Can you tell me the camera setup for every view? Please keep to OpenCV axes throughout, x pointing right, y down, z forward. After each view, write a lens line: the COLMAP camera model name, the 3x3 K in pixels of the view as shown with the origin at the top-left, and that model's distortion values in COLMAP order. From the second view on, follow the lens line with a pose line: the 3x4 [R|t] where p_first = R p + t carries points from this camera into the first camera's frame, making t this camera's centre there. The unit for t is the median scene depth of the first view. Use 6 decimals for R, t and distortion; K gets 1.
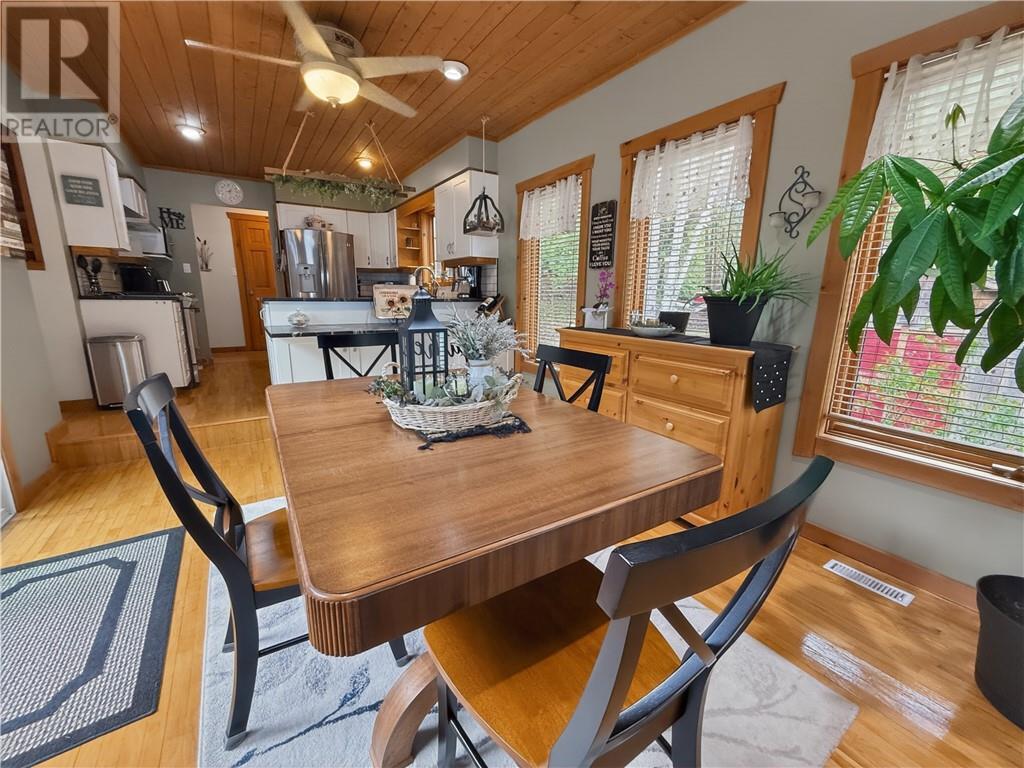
lens RADIAL K [[408.7, 0, 509.5], [0, 408.7, 383.7], [0, 0, 1]] dist [0.000098, -0.000209]
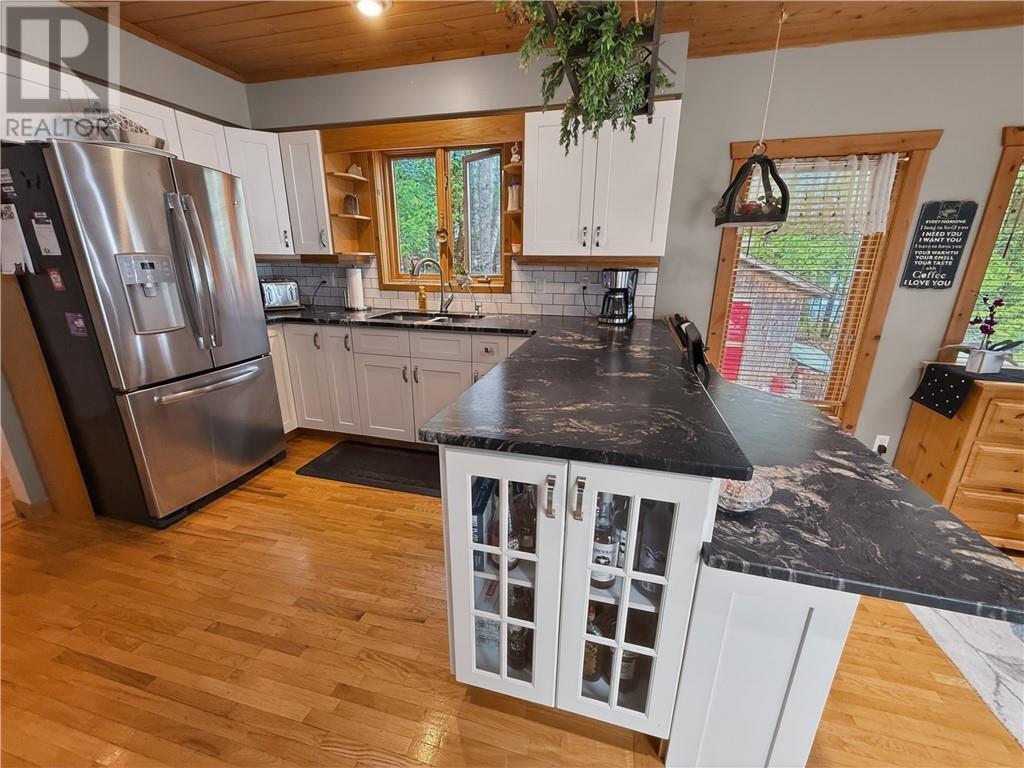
lens RADIAL K [[408.7, 0, 512.4], [0, 408.7, 379.9], [0, 0, 1]] dist [0.000098, -0.000209]
pose [[0.734767, -0.197841, 0.648827, -0.552423], [0.145557, 0.980226, 0.134055, -0.206161], [-0.662518, -0.004058, 0.749035, 0.587029]]
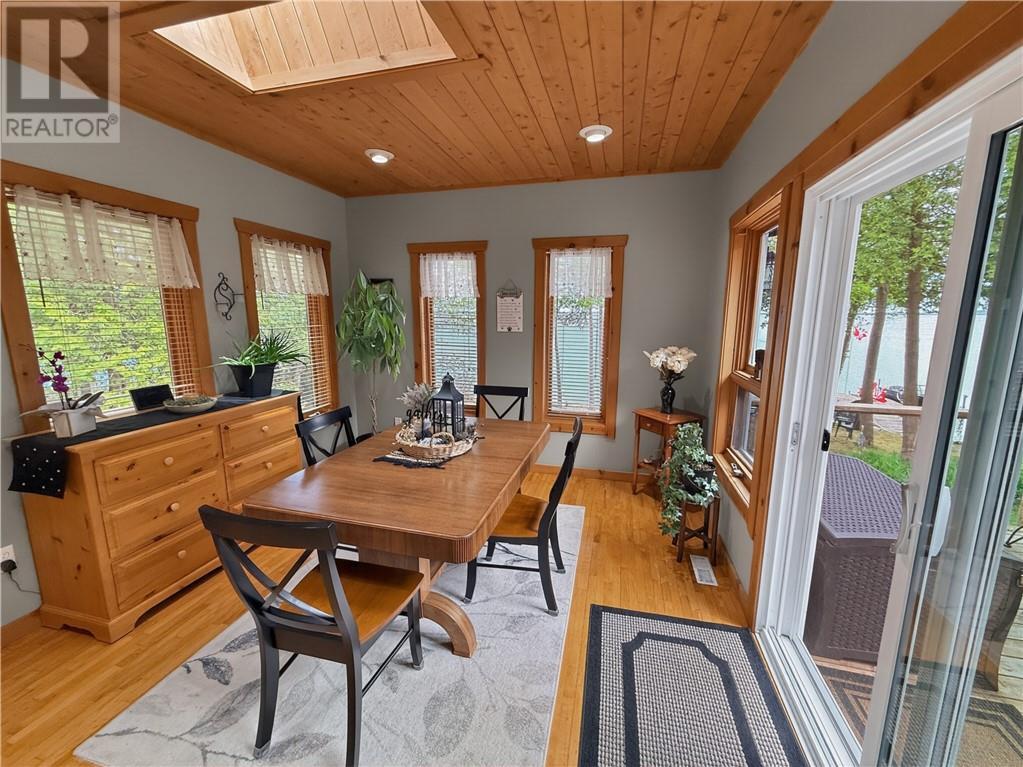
lens RADIAL K [[408.3, 0, 512.6], [0, 408.3, 381.9], [0, 0, 1]] dist [0.000098, -0.000209]
pose [[-0.673943, -0.136997, 0.725970, -0.431242], [0.146357, 0.938423, 0.312957, -0.185905], [-0.724141, 0.317166, -0.612394, 0.498738]]
